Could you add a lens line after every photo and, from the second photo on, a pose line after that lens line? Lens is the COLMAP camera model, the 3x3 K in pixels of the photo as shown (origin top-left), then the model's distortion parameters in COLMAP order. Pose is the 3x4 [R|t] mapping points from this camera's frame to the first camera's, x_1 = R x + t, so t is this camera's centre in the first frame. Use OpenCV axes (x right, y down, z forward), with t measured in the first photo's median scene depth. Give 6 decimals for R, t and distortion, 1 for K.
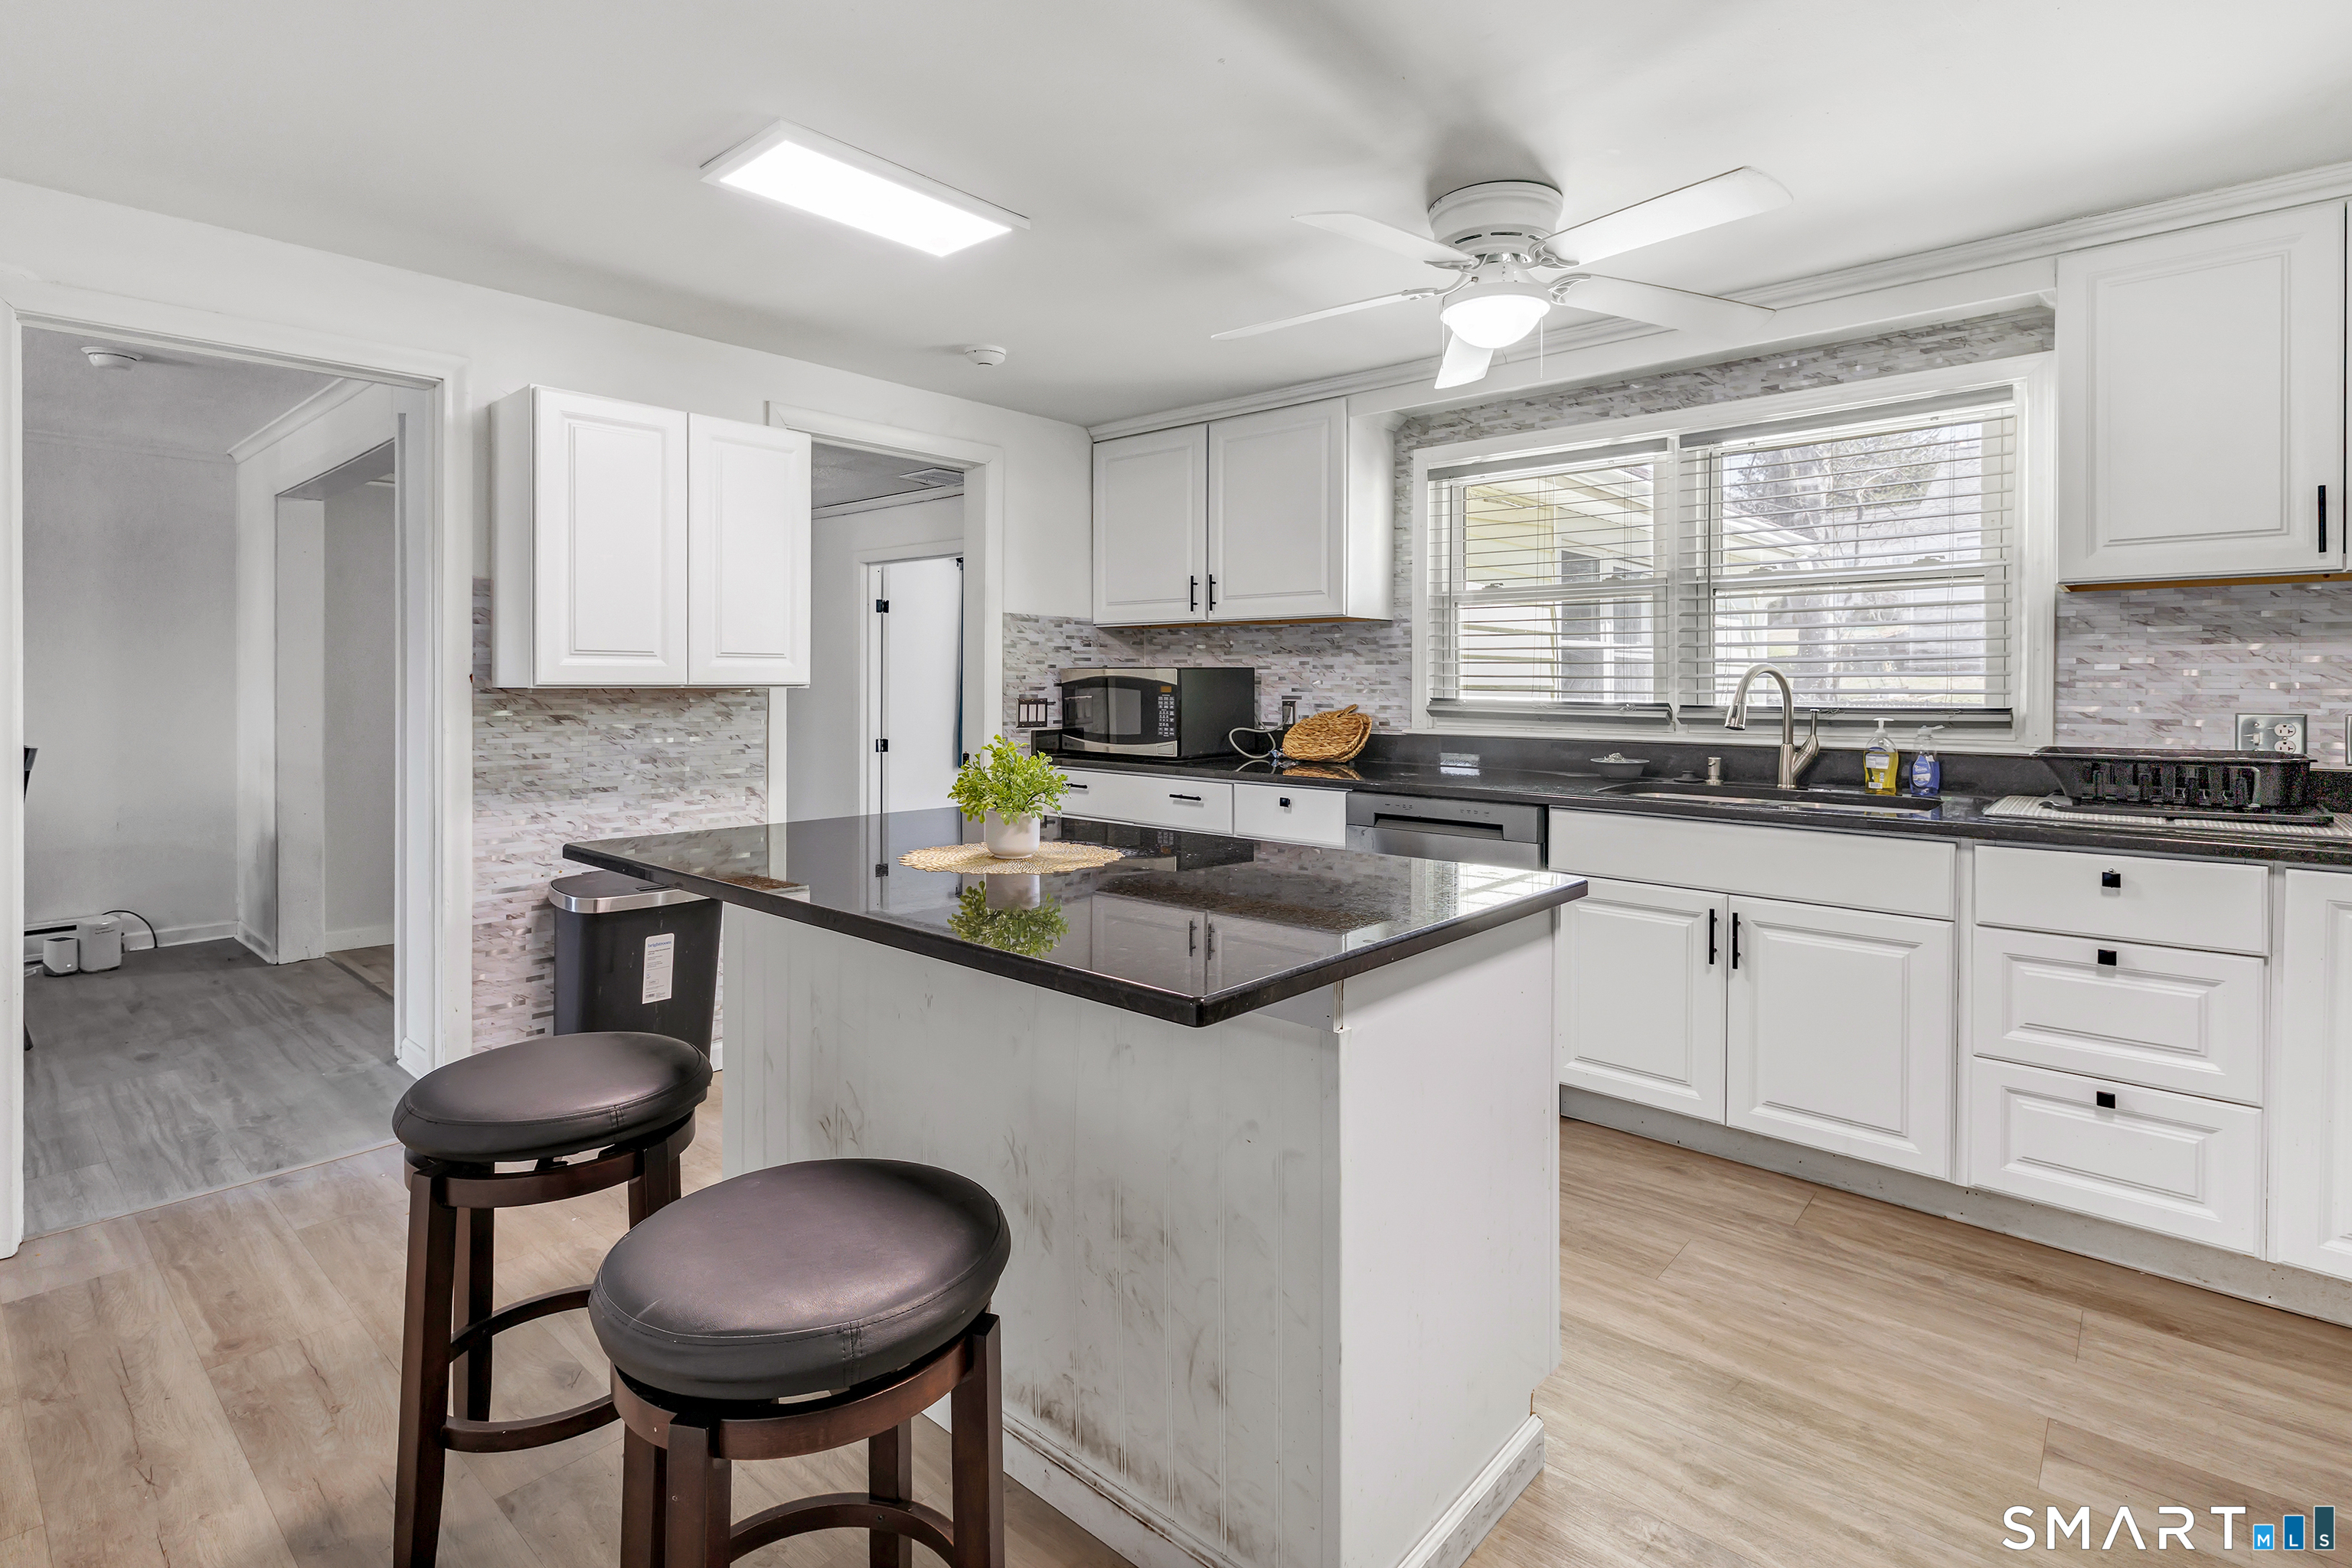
lens RADIAL K [[1134.9, 0, 1168.3], [0, 1134.9, 718.5], [0, 0, 1]] dist [0.000127, 0.000188]
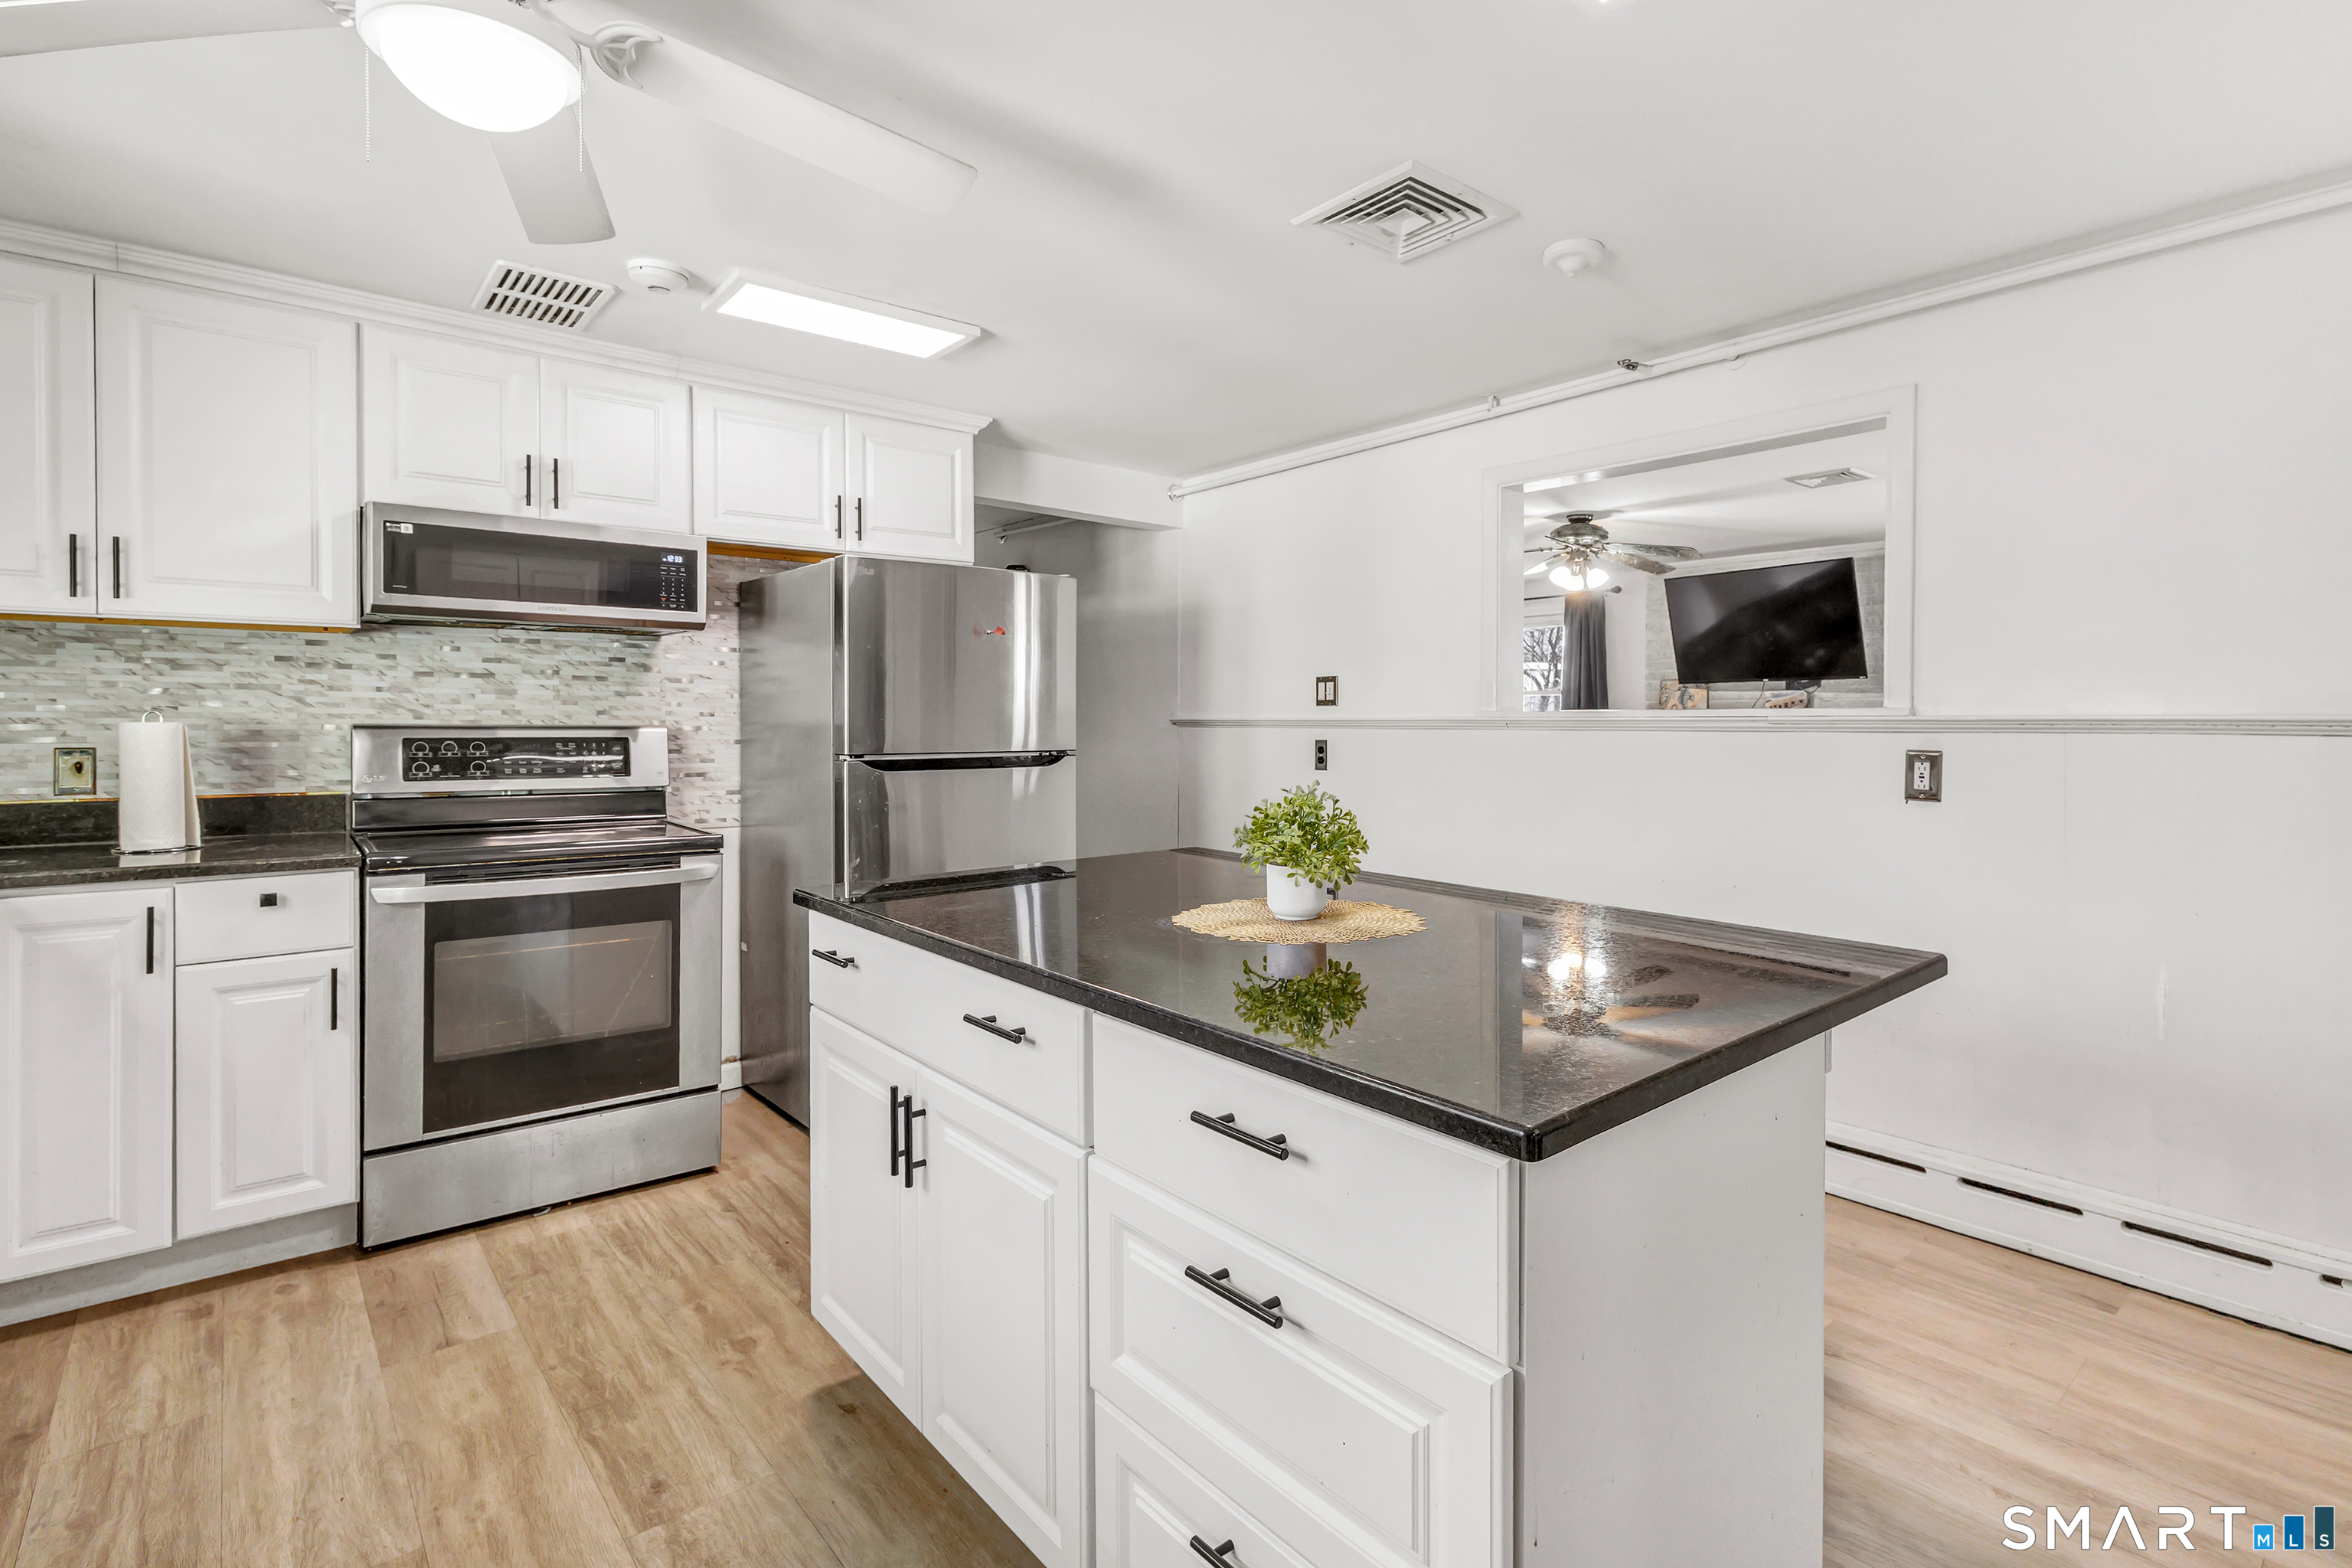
lens RADIAL K [[1134.9, 0, 1168.3], [0, 1134.9, 718.5], [0, 0, 1]] dist [0.000127, 0.000188]
pose [[-0.986318, 0.005658, 0.164756, -0.178552], [0.009770, 0.999660, 0.024159, -0.047240], [-0.164563, 0.025439, -0.986038, 1.889894]]
